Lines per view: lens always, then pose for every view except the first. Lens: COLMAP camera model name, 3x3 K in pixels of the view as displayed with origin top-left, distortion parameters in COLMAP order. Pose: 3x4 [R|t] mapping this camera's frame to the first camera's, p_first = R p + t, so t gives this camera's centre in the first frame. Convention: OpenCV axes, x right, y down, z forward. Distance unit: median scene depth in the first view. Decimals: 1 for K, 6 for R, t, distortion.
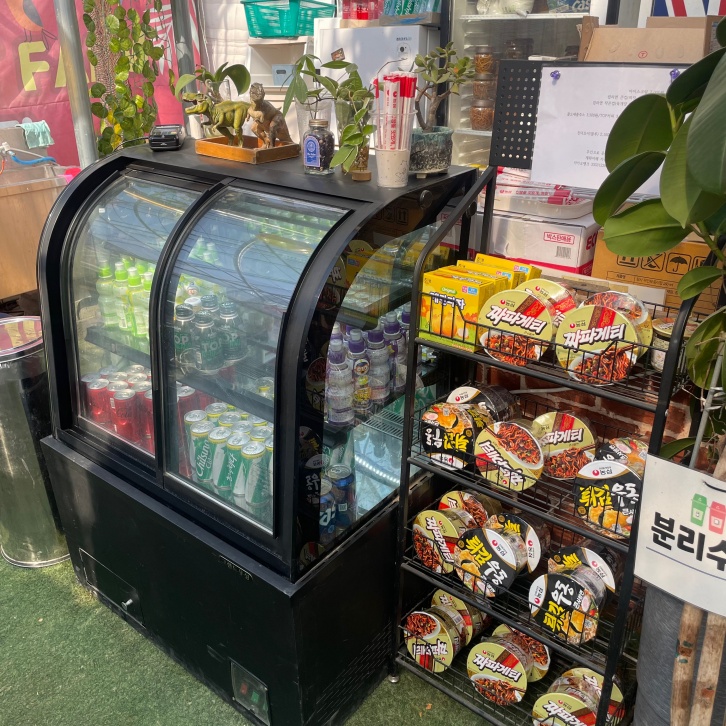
lens RADIAL K [[720.8, 0, 369.2], [0, 720.8, 348.2], [0, 0, 1]] dist [0.099953, -0.123246]
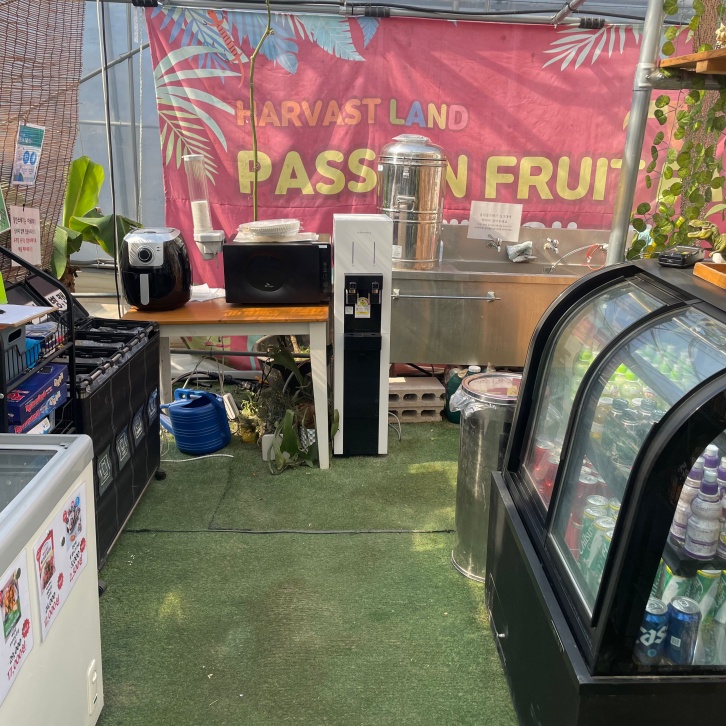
lens RADIAL K [[720.8, 0, 369.2], [0, 720.8, 348.2], [0, 0, 1]] dist [0.099953, -0.123246]
pose [[0.660728, 0.261766, -0.703504, 0.217342], [-0.355827, 0.934454, 0.013508, -0.010342], [0.660928, 0.241401, 0.710563, -0.046143]]
